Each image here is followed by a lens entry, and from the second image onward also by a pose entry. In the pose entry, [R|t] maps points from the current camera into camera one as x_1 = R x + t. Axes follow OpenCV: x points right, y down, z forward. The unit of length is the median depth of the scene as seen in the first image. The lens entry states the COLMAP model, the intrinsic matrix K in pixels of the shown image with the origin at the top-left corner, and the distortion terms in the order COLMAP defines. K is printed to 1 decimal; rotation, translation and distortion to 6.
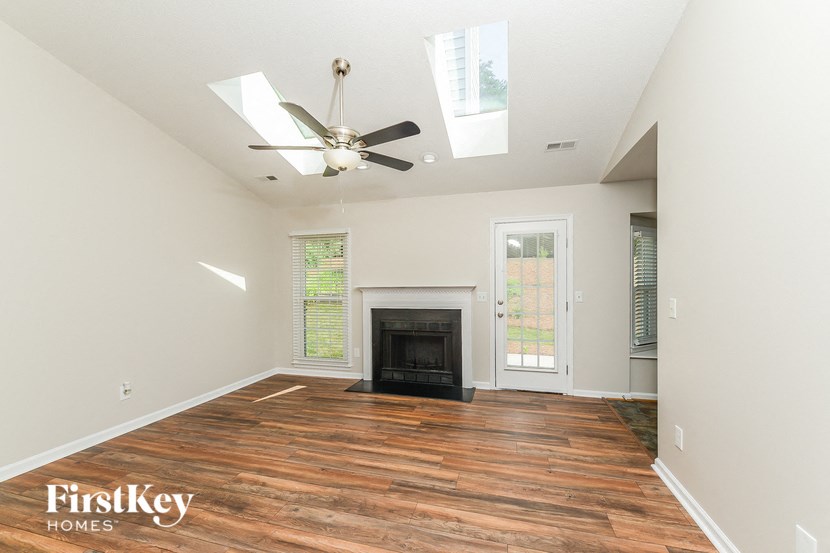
lens RADIAL K [[325.9, 0, 419.0], [0, 325.9, 289.2], [0, 0, 1]] dist [0.001736, -0.000659]
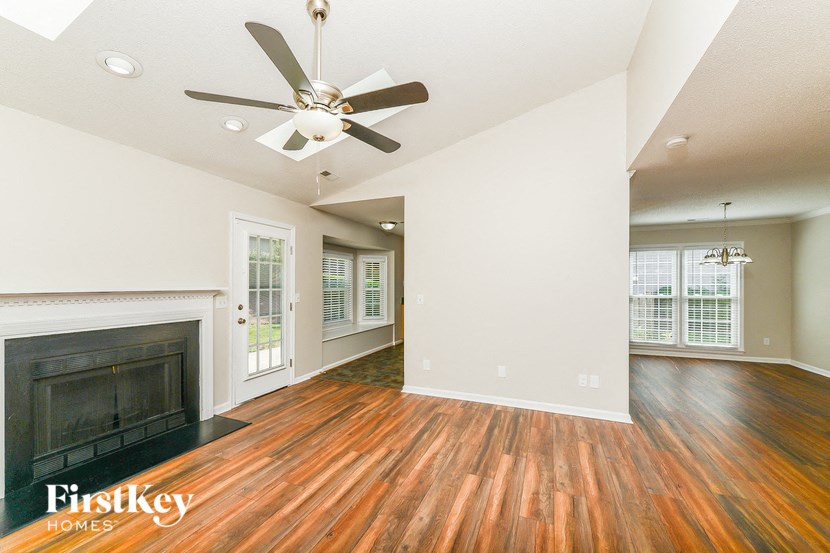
lens RADIAL K [[325.9, 0, 416.5], [0, 325.9, 284.0], [0, 0, 1]] dist [0.001736, -0.000659]
pose [[0.130533, 0.009419, 0.991399, -0.782472], [0.017275, 0.999781, -0.011773, -0.007238], [-0.991293, 0.018663, 0.130342, 0.535337]]
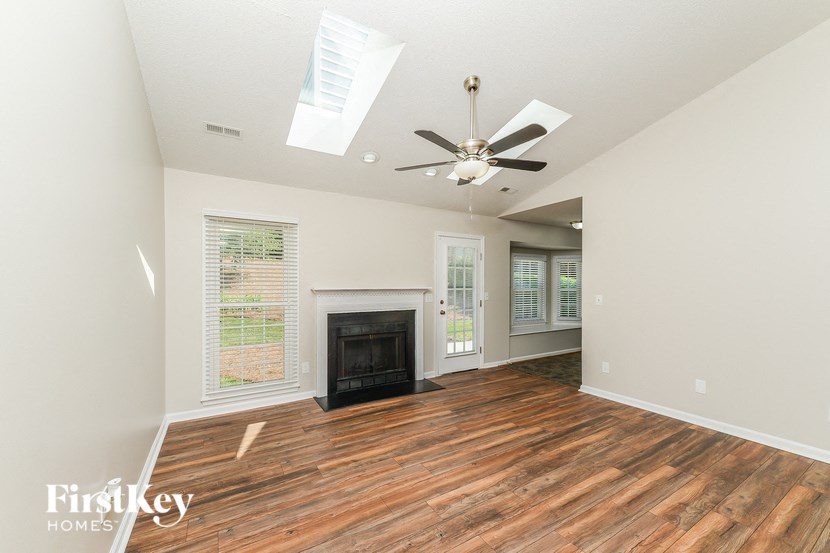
lens RADIAL K [[325.9, 0, 419.0], [0, 325.9, 283.0], [0, 0, 1]] dist [0.001736, -0.000659]
pose [[0.694338, 0.013045, 0.719531, -0.906341], [0.008434, 0.999620, -0.026262, 0.001012], [-0.719599, 0.024304, 0.693964, 0.301403]]
